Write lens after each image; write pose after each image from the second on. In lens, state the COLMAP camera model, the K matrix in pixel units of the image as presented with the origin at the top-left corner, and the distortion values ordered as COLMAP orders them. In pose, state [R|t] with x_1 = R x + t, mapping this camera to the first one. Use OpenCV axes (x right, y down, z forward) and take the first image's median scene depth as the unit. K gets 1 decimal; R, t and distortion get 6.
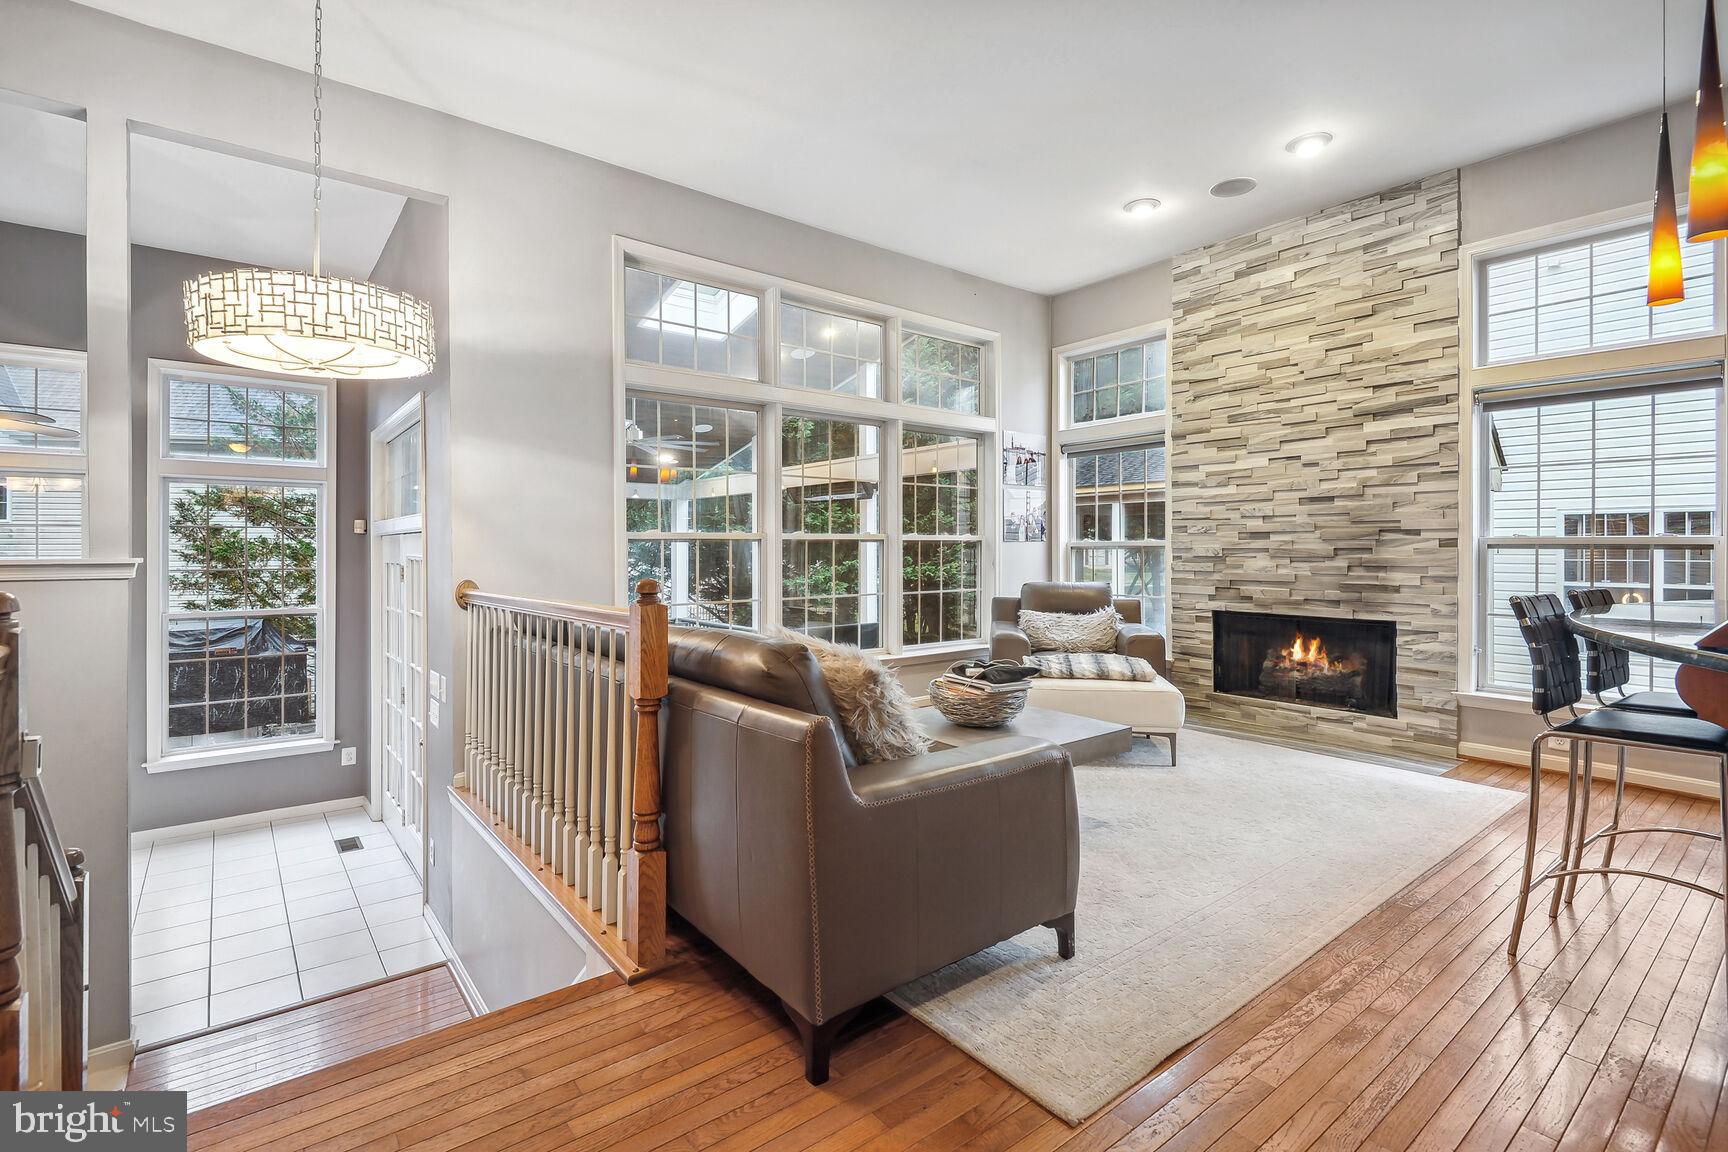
lens RADIAL K [[795.1, 0, 864.7], [0, 795.1, 543.6], [0, 0, 1]] dist [0.022797, -0.017407]
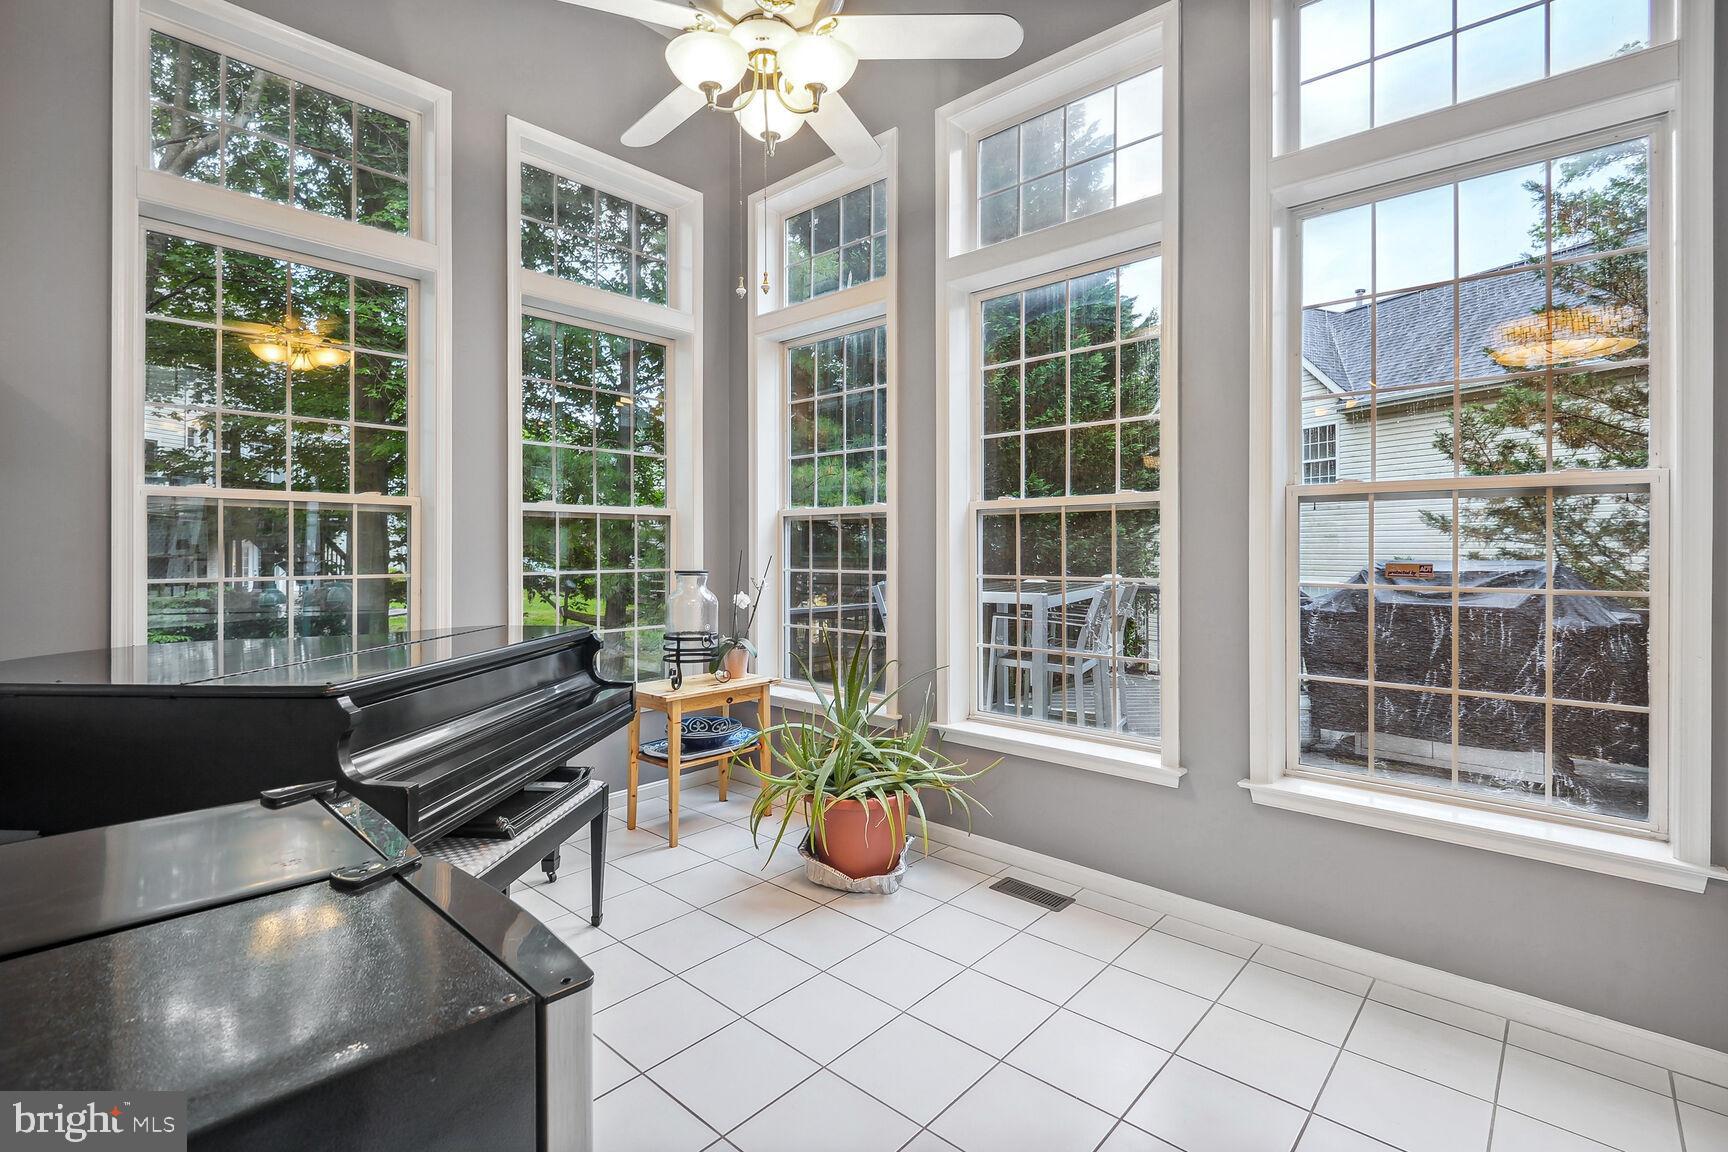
lens RADIAL K [[795.1, 0, 864.7], [0, 795.1, 543.6], [0, 0, 1]] dist [0.022797, -0.017407]
pose [[0.168605, -0.000615, -0.985683, -0.909433], [0.002161, 0.999998, -0.000254, 0.257787], [0.985681, -0.002088, 0.168606, 1.378781]]
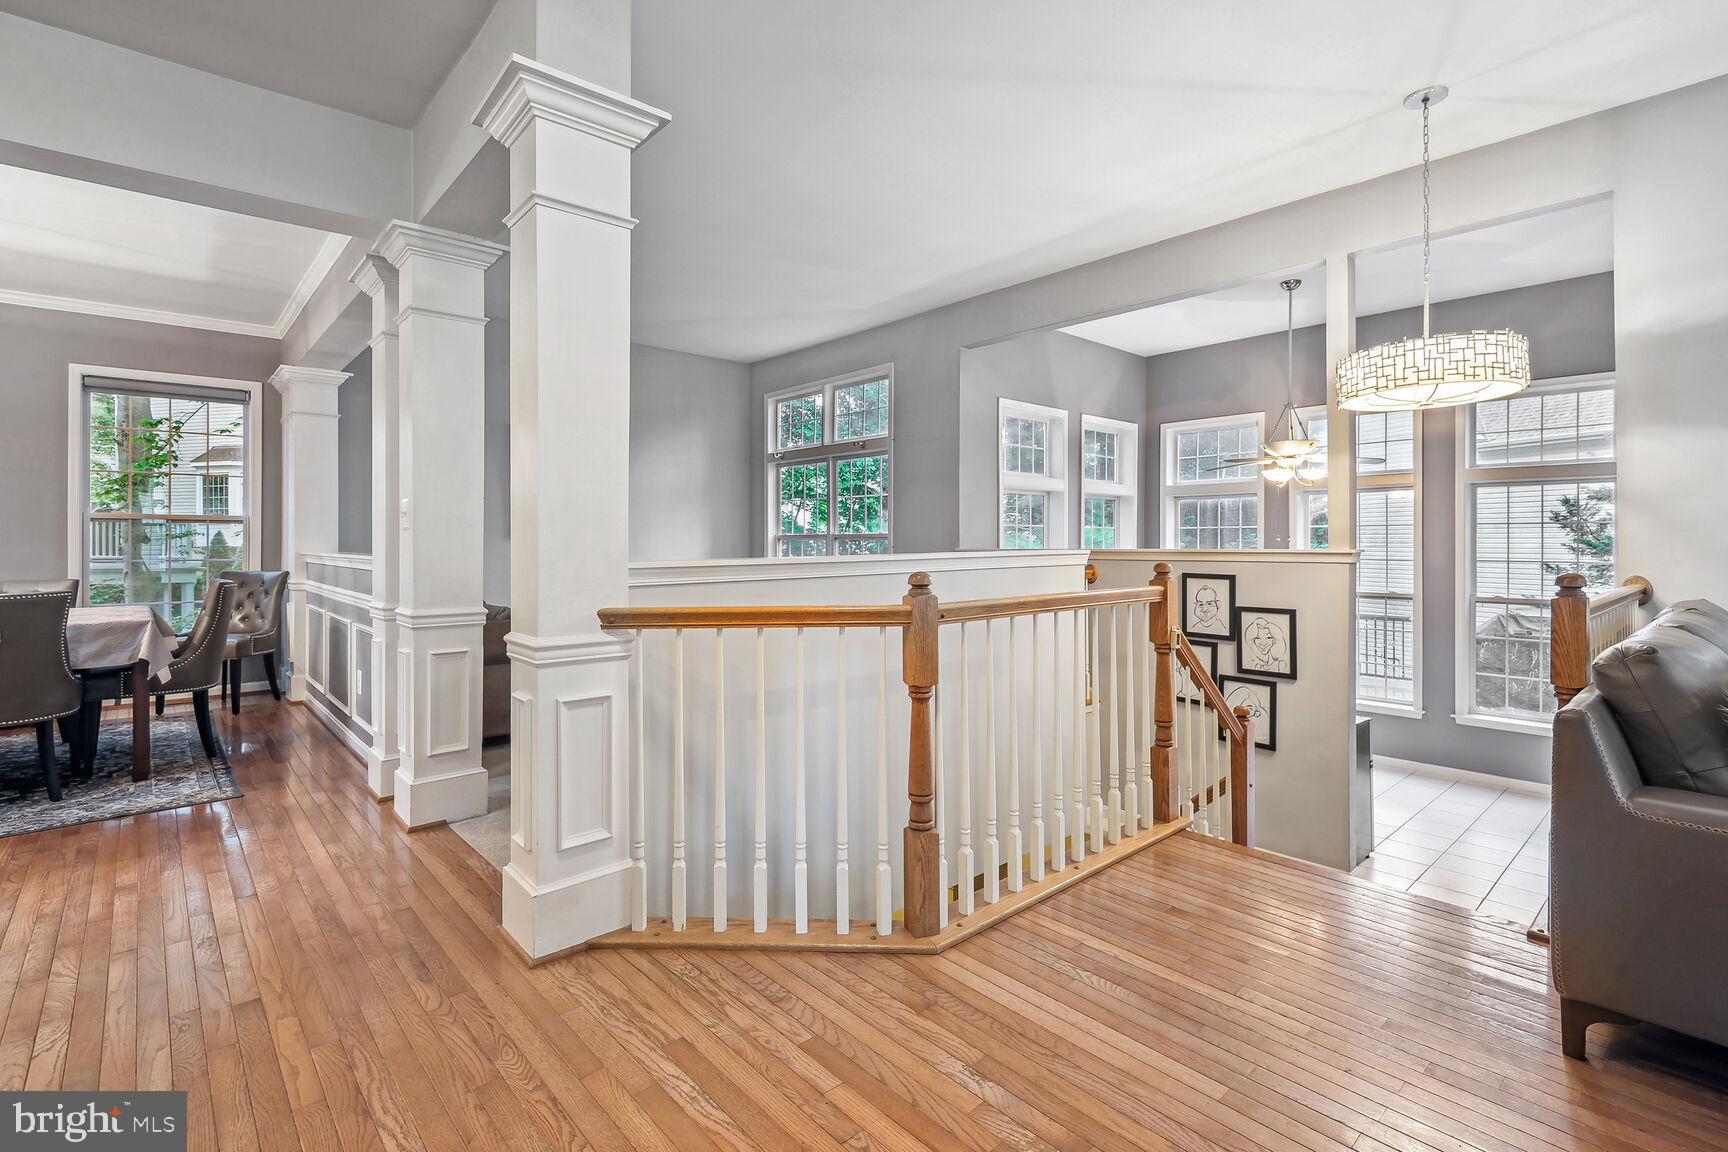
lens RADIAL K [[795.1, 0, 864.7], [0, 795.1, 543.6], [0, 0, 1]] dist [0.022797, -0.017407]
pose [[0.063818, 0.003529, -0.997955, 0.583181], [0.004390, 0.999983, 0.003816, -0.002285], [0.997952, -0.004624, 0.063801, 0.007485]]
